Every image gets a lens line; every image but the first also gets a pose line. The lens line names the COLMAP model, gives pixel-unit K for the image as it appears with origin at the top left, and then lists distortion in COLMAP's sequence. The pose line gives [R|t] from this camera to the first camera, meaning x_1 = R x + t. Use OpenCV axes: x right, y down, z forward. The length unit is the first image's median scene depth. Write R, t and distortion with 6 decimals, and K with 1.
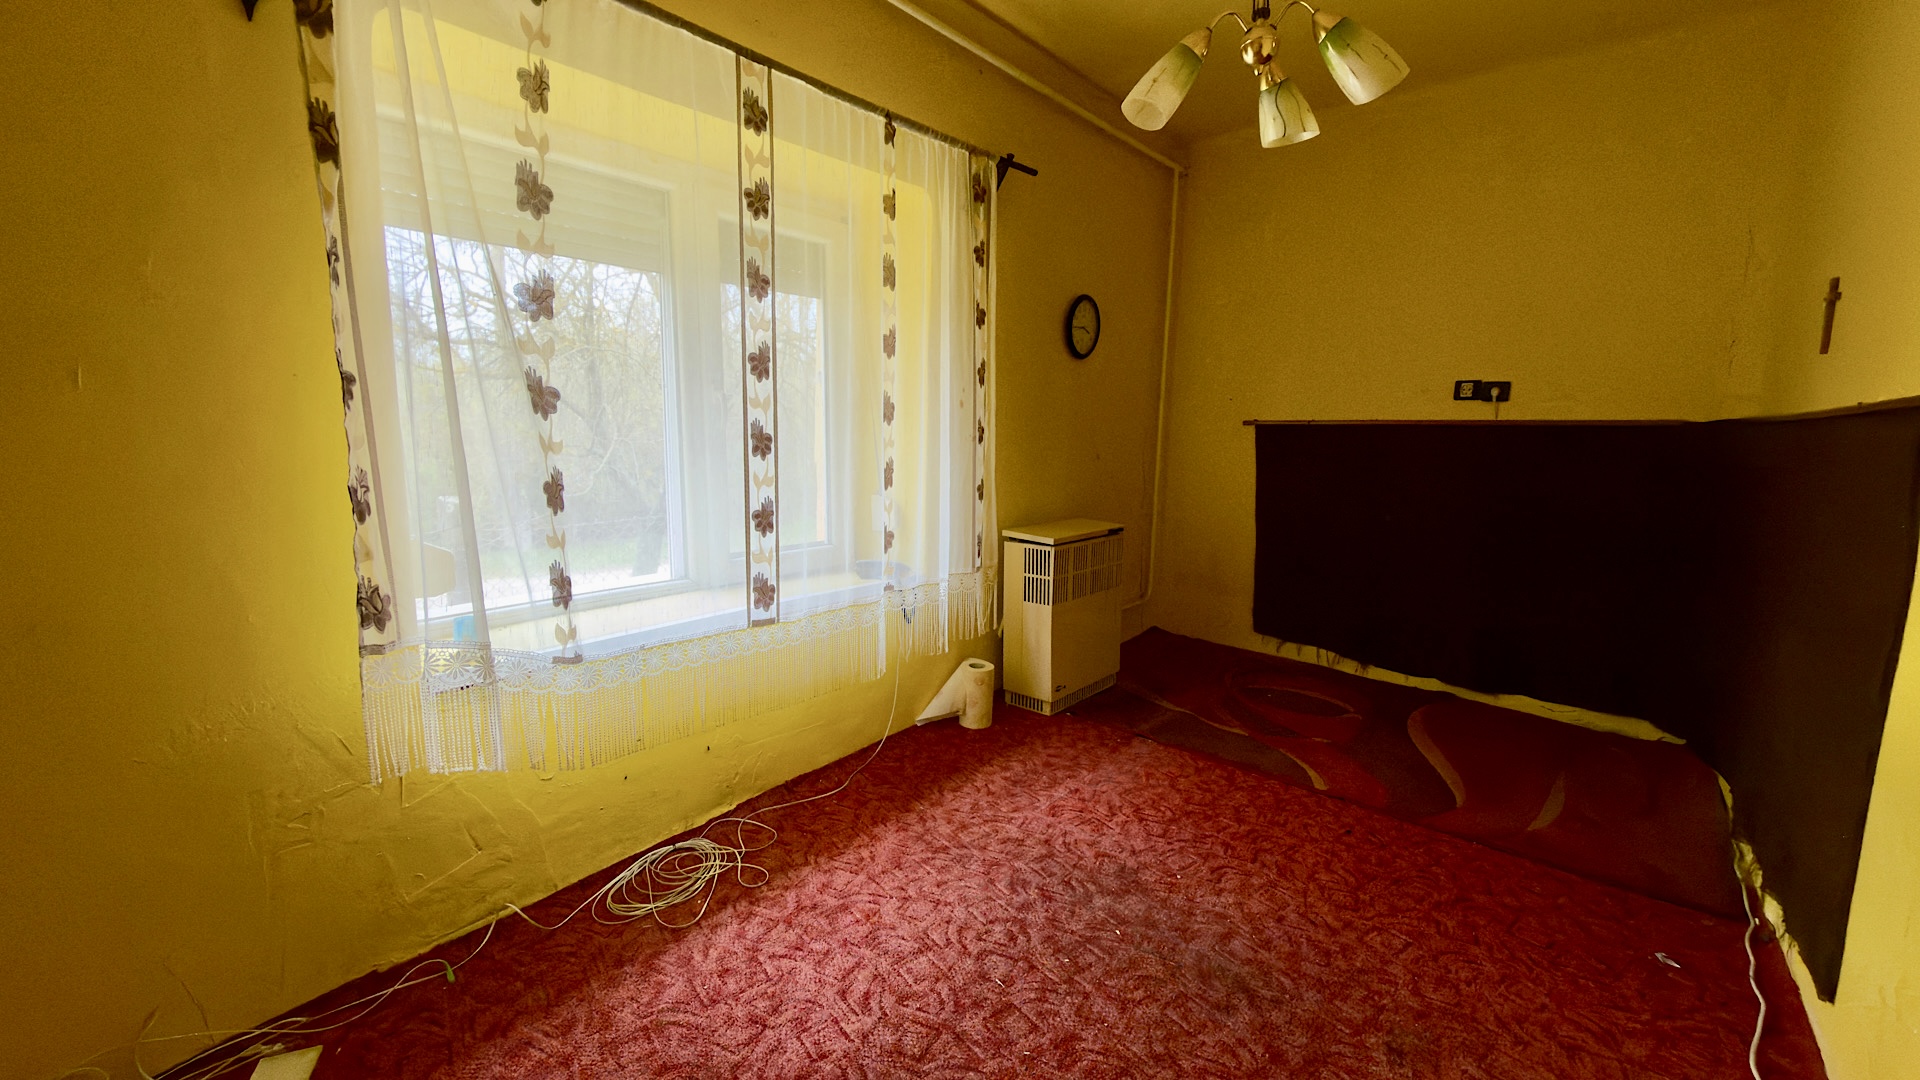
lens RADIAL K [[764.8, 0, 960.0], [0, 764.8, 540.0], [0, 0, 1]] dist [-0.000652, -0.000206]
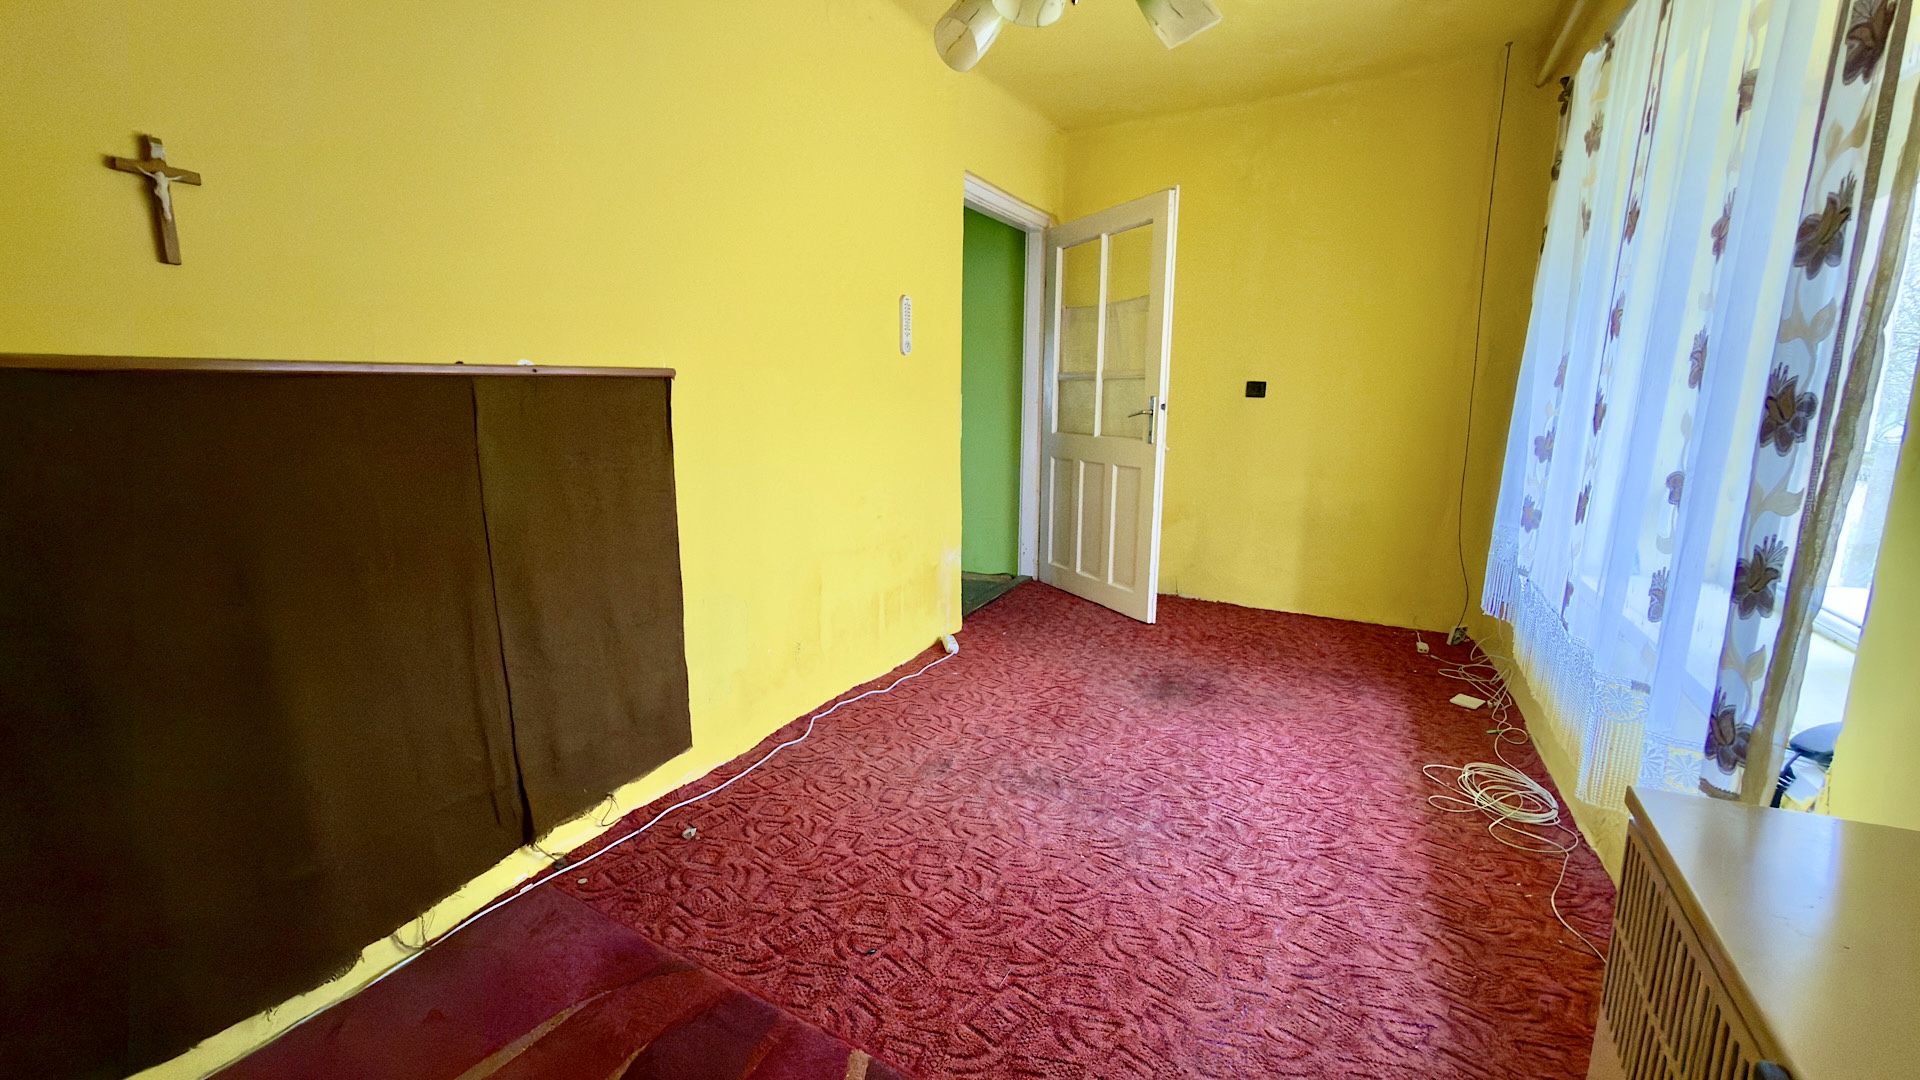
lens RADIAL K [[764.8, 0, 960.0], [0, 764.8, 540.0], [0, 0, 1]] dist [-0.000652, -0.000206]
pose [[-0.979926, 0.034312, -0.196387, 0.614940], [-0.030956, 0.946941, 0.319912, -0.249142], [0.196944, 0.319570, -0.926870, 1.739699]]
